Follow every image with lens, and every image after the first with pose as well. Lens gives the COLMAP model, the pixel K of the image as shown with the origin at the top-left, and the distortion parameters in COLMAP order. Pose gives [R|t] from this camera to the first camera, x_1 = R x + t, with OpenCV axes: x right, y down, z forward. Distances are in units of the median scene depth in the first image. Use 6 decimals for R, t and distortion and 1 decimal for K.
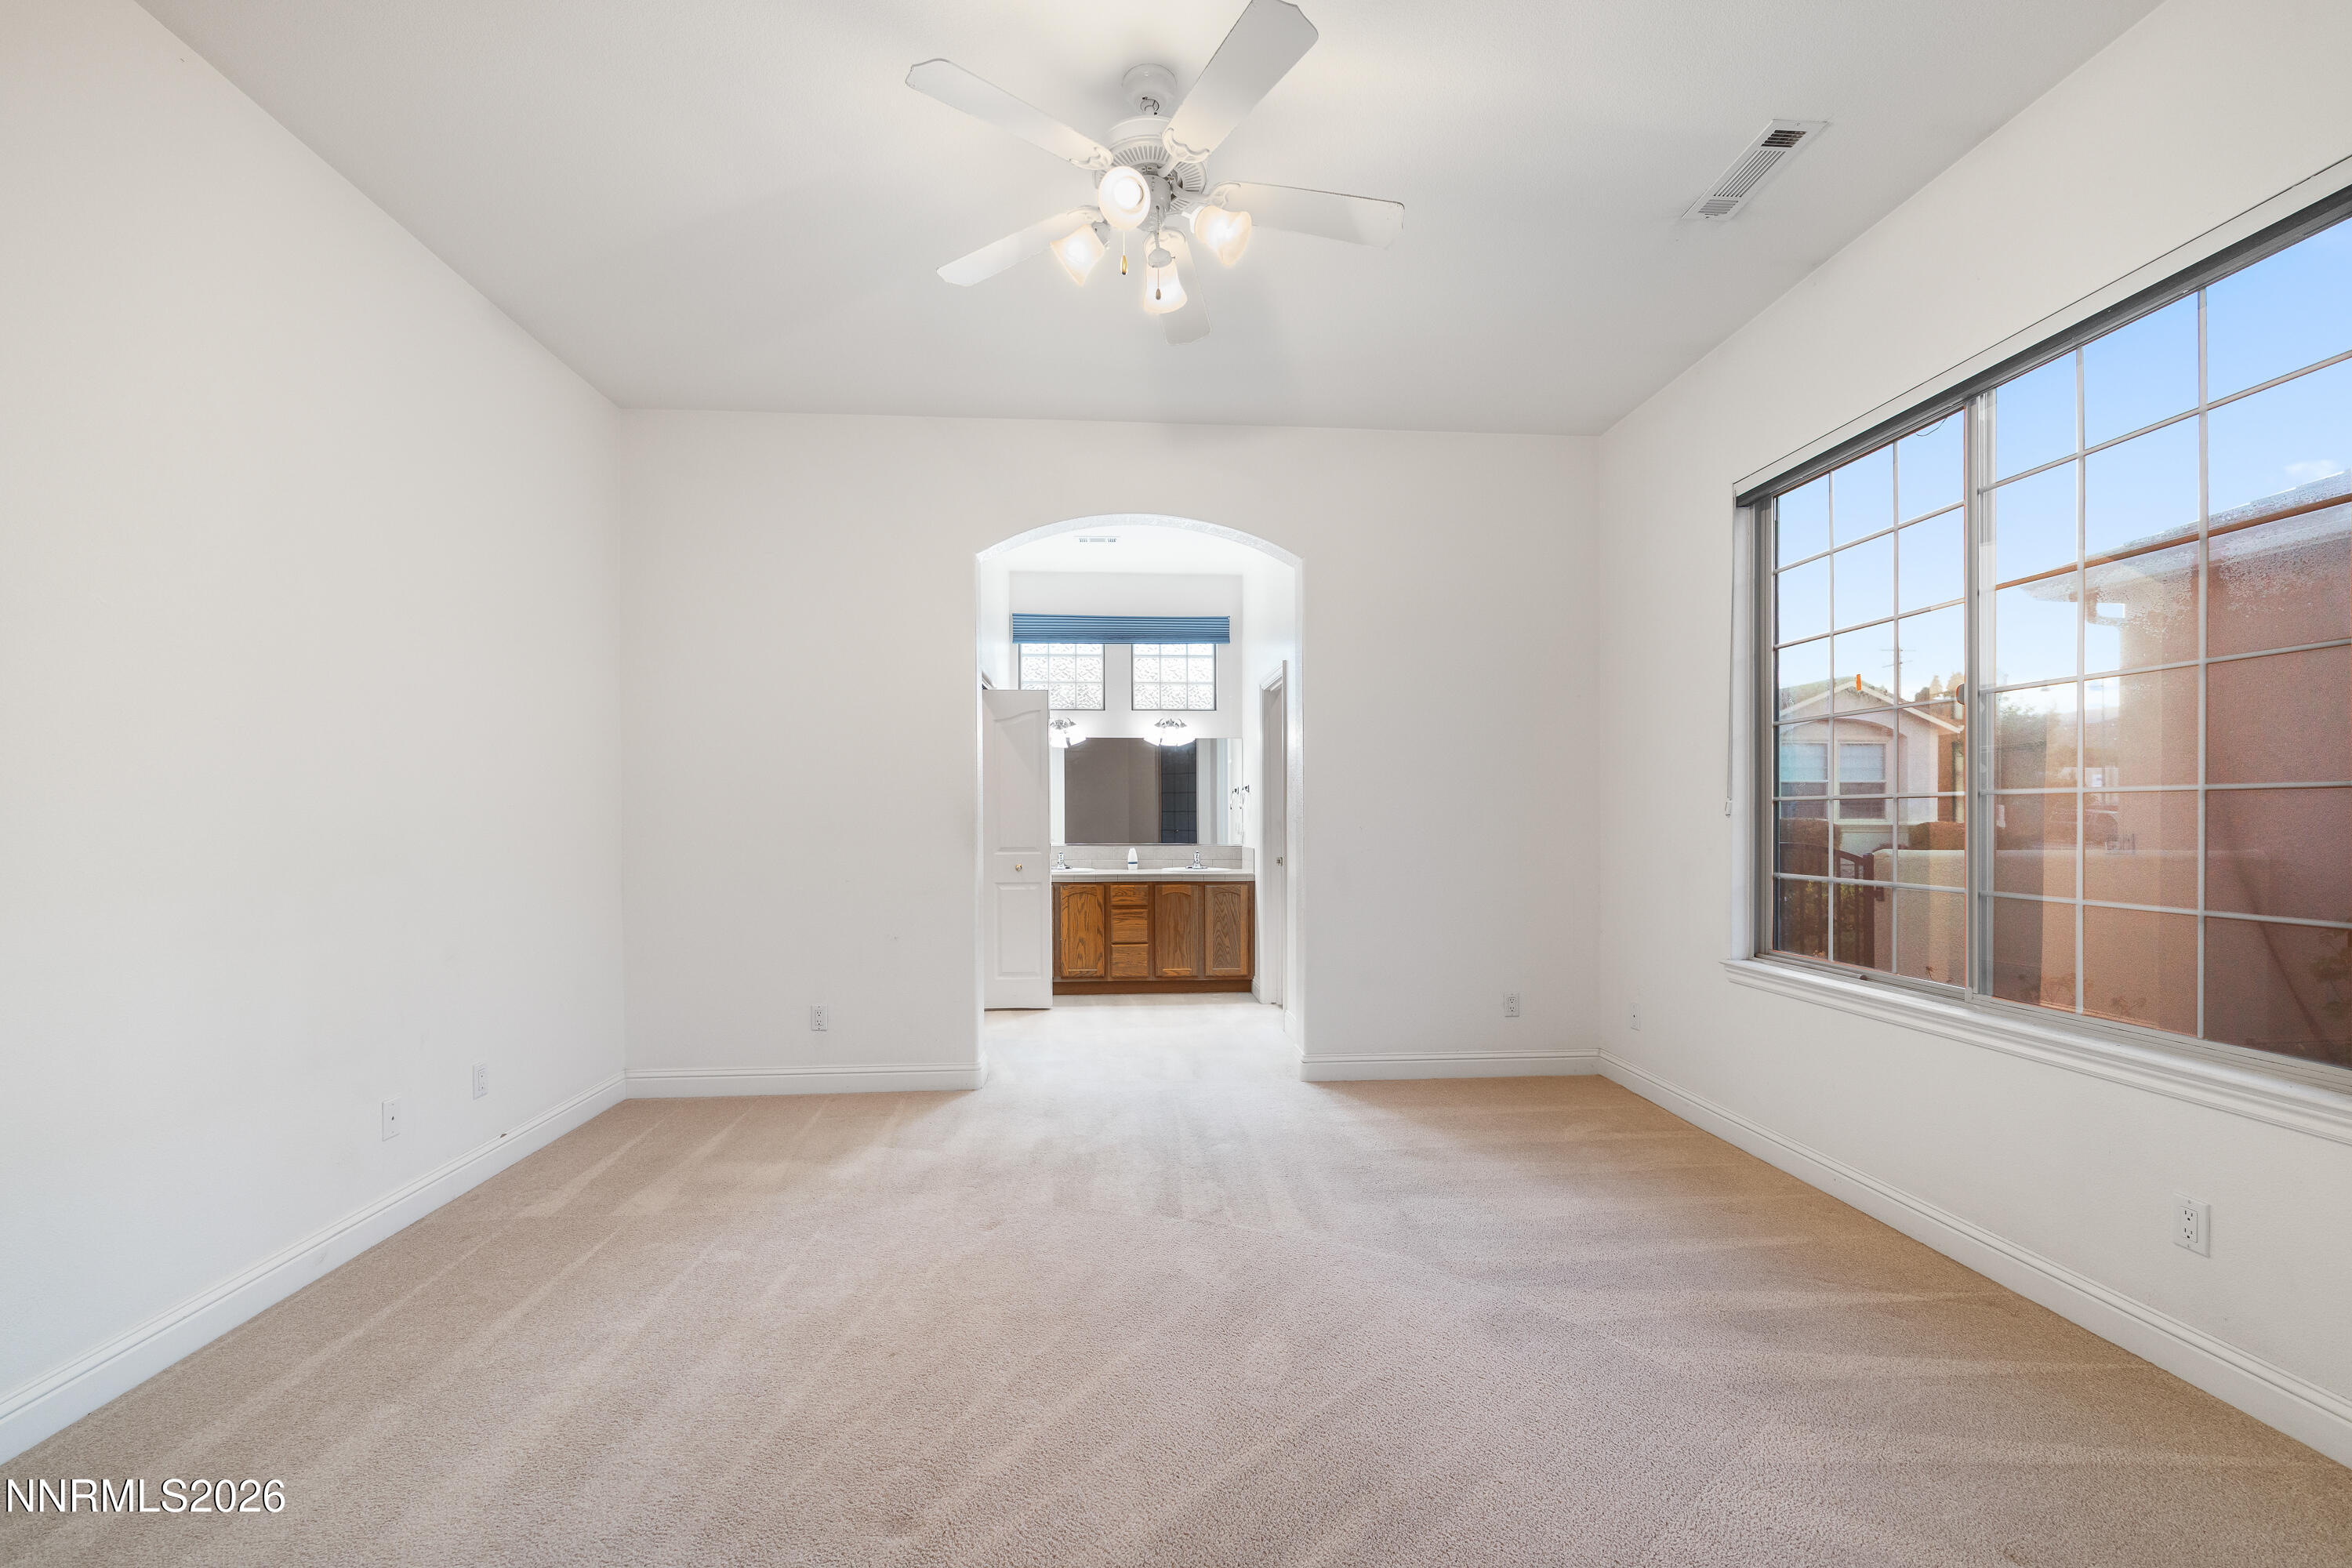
lens RADIAL K [[948.9, 0, 1174.5], [0, 948.9, 812.5], [0, 0, 1]] dist [-0.006015, 0.003087]
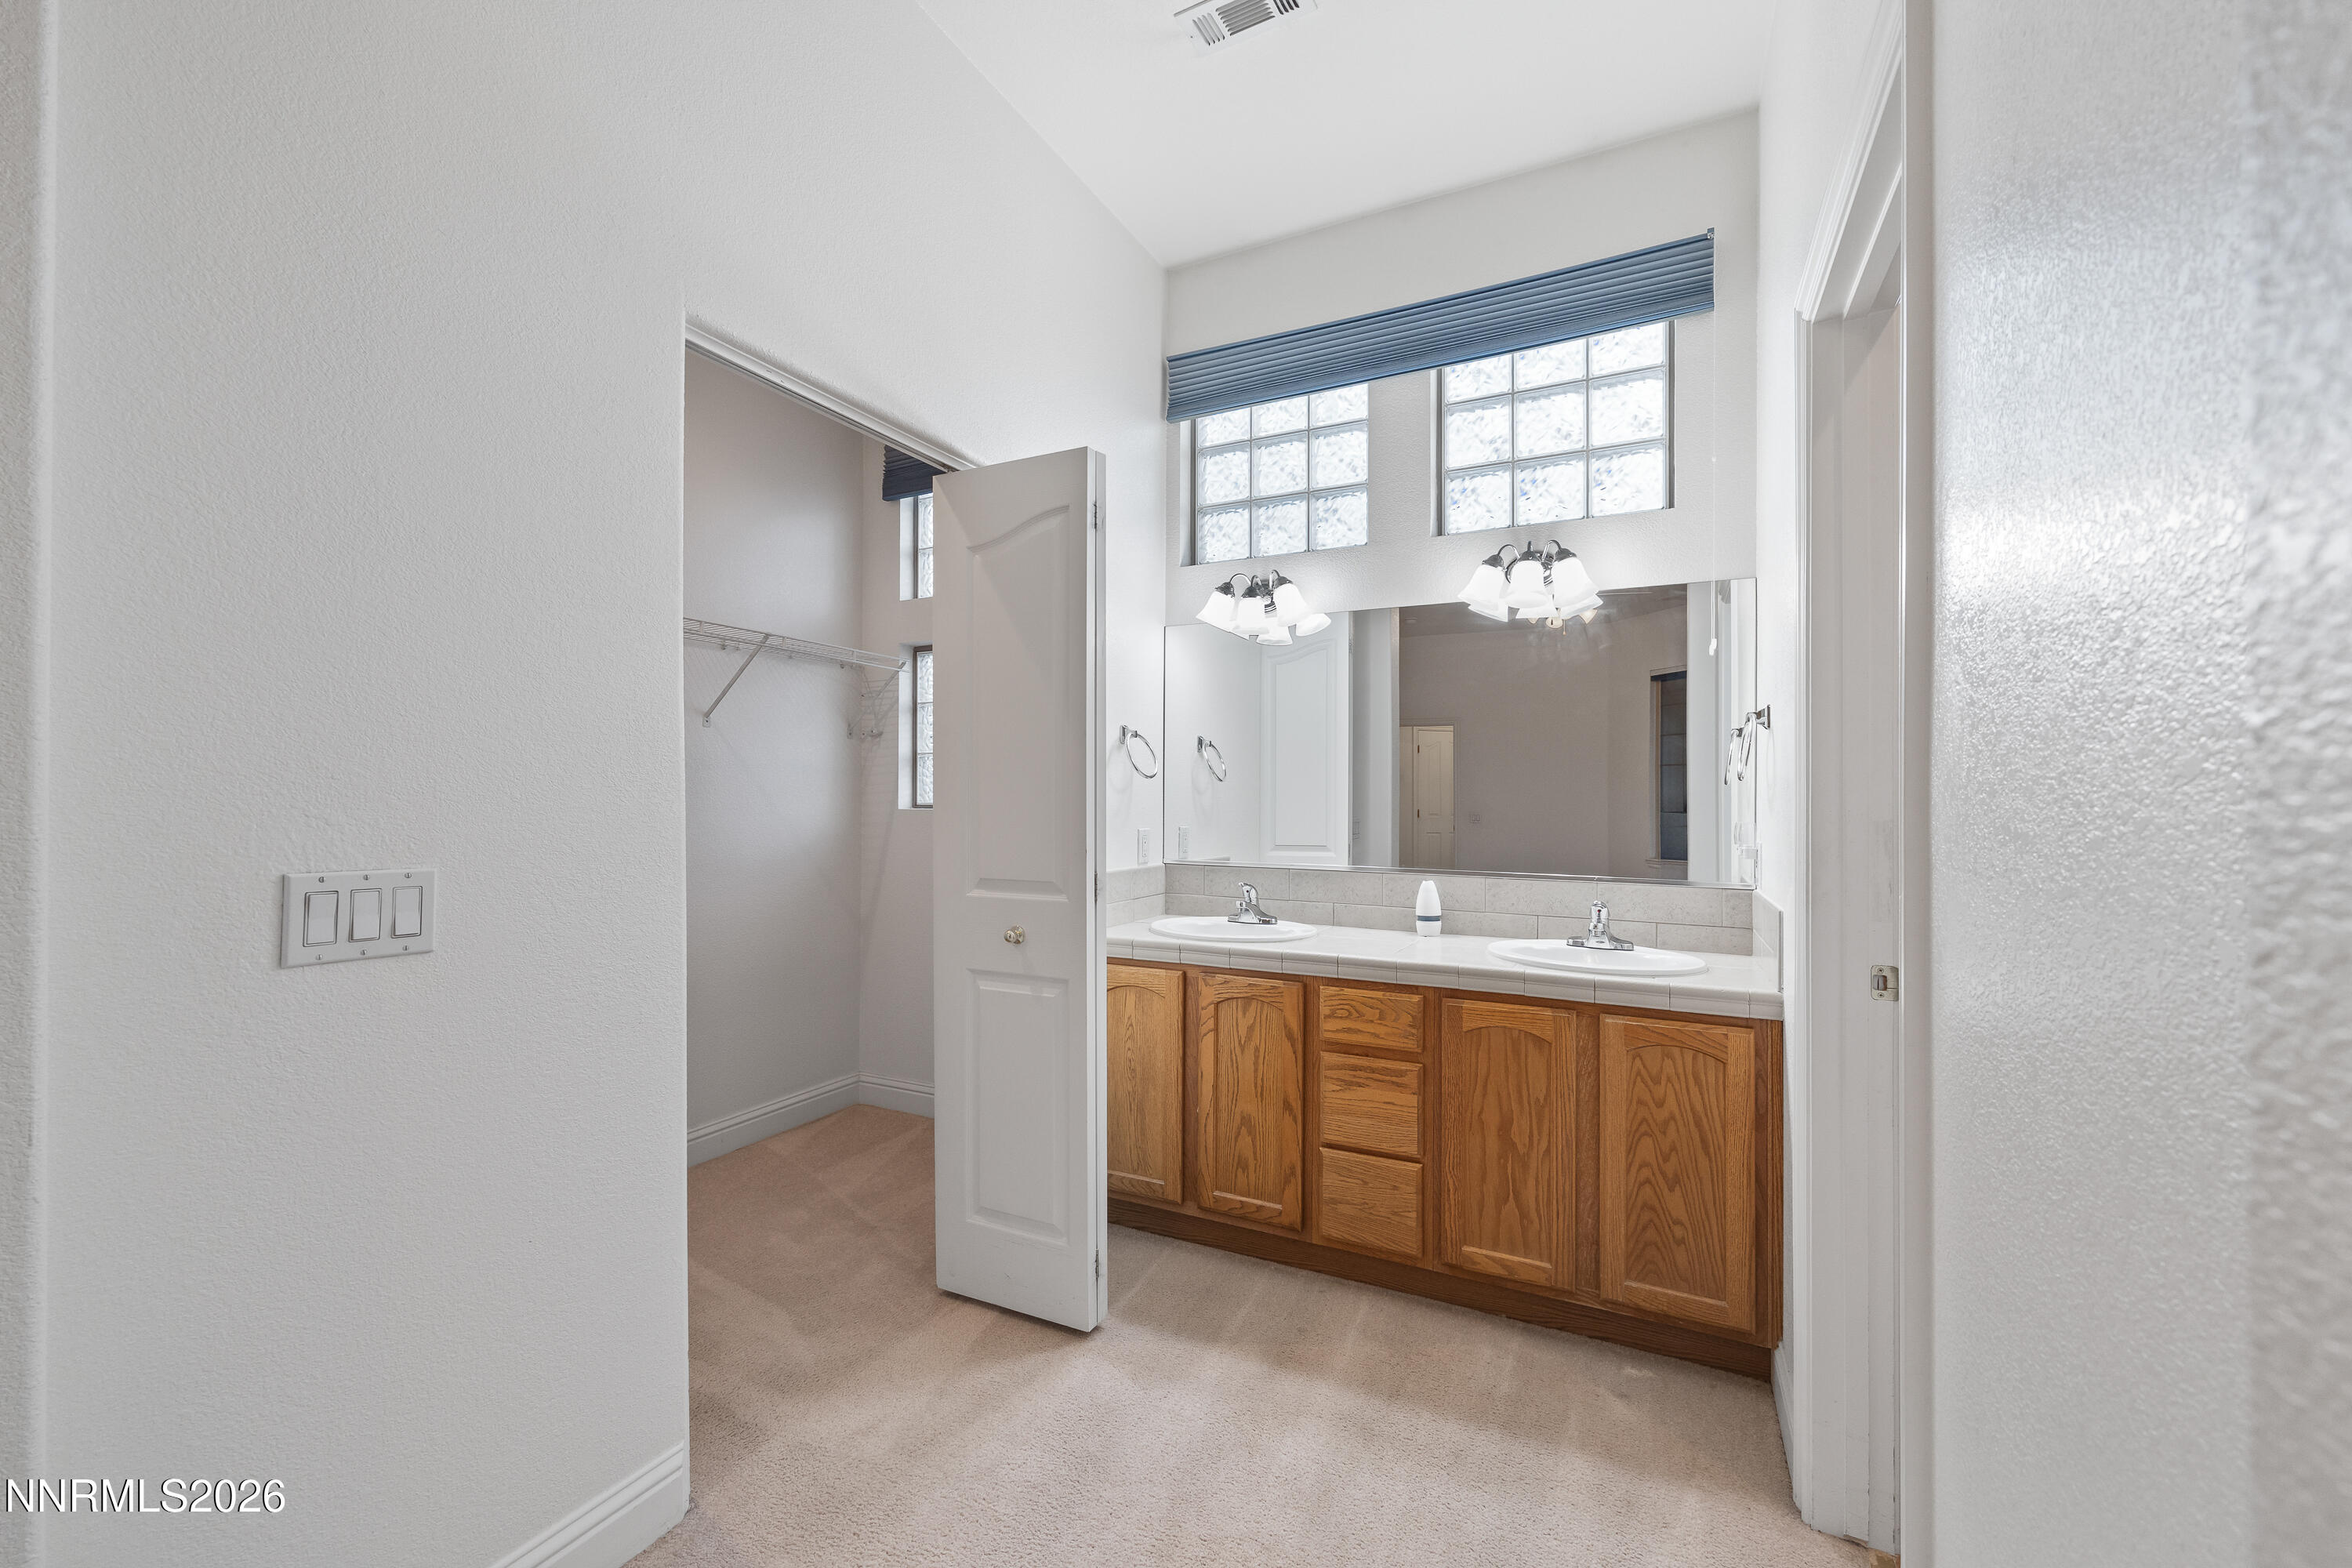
lens RADIAL K [[948.9, 0, 1164.8], [0, 948.9, 801.8], [0, 0, 1]] dist [-0.006015, 0.003087]
pose [[0.855412, 0.005439, -0.517920, 0.072571], [-0.004717, 0.999985, 0.002710, 0.004062], [0.517927, 0.000125, 0.855425, 0.652690]]
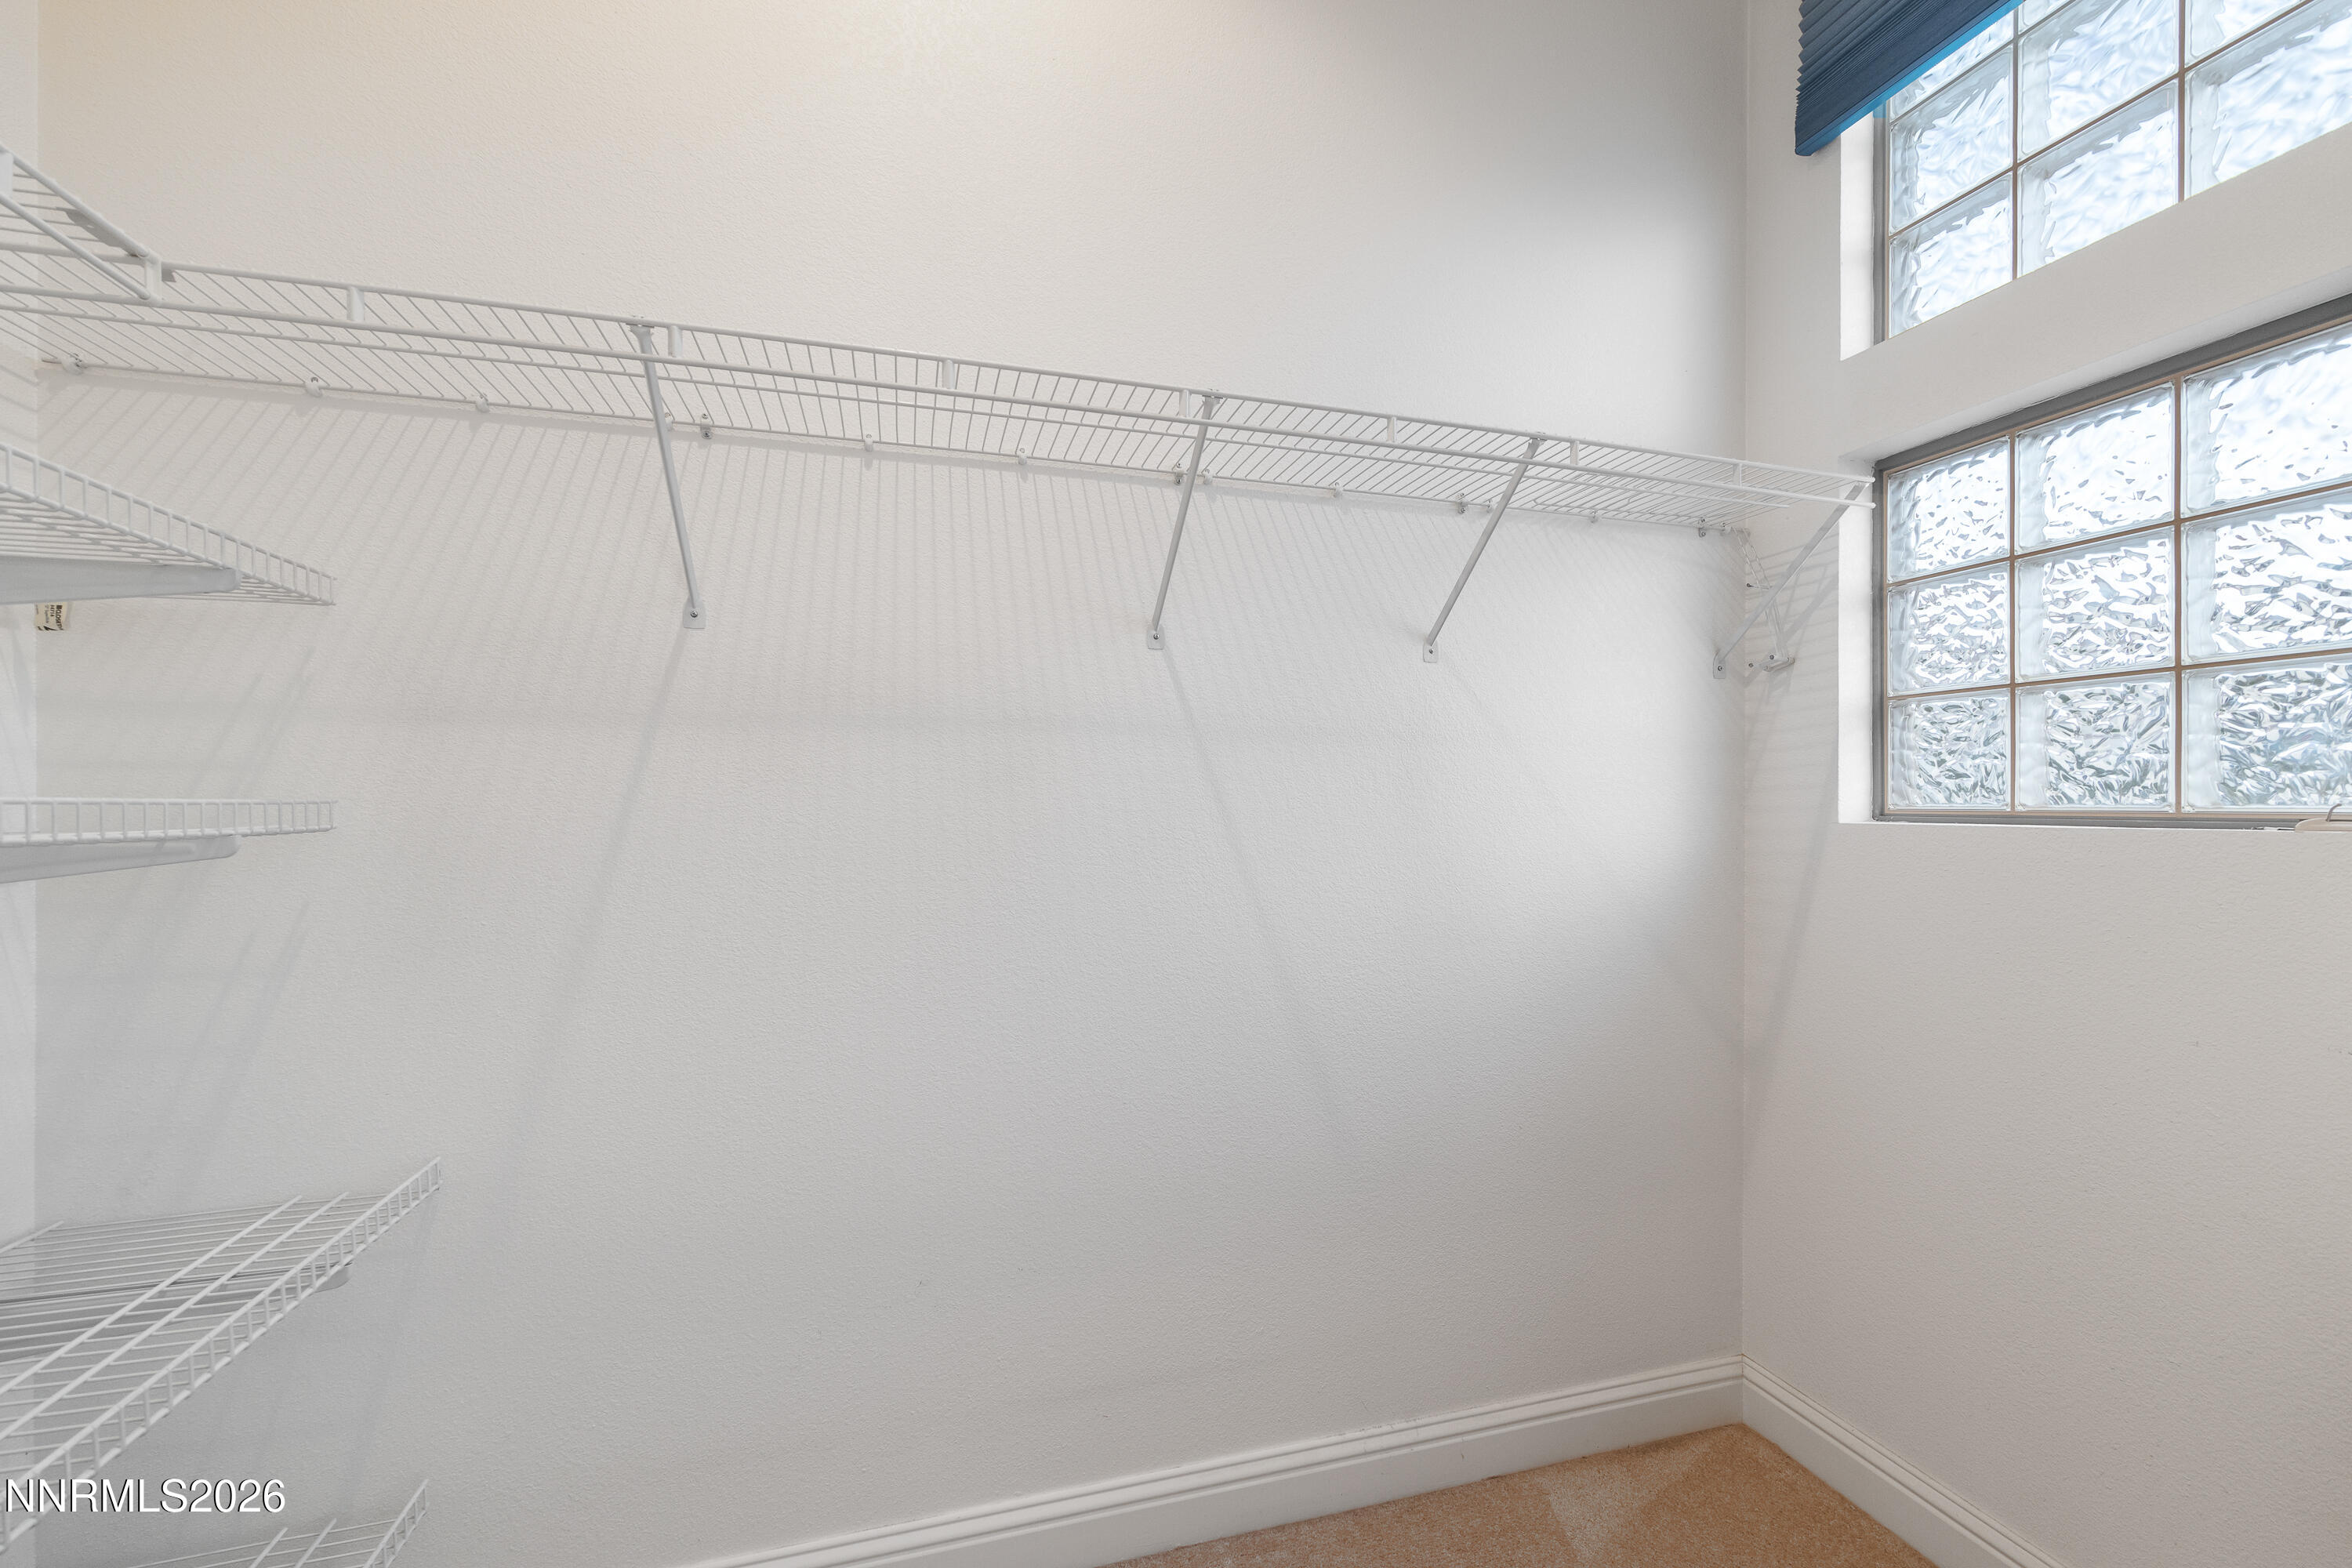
lens RADIAL K [[948.9, 0, 1177.6], [0, 948.9, 799.3], [0, 0, 1]] dist [-0.006015, 0.003087]
pose [[0.213504, -0.001871, -0.976940, -0.058813], [0.000282, 0.999998, -0.001854, 0.004698], [0.976942, 0.000120, 0.213504, 0.756831]]
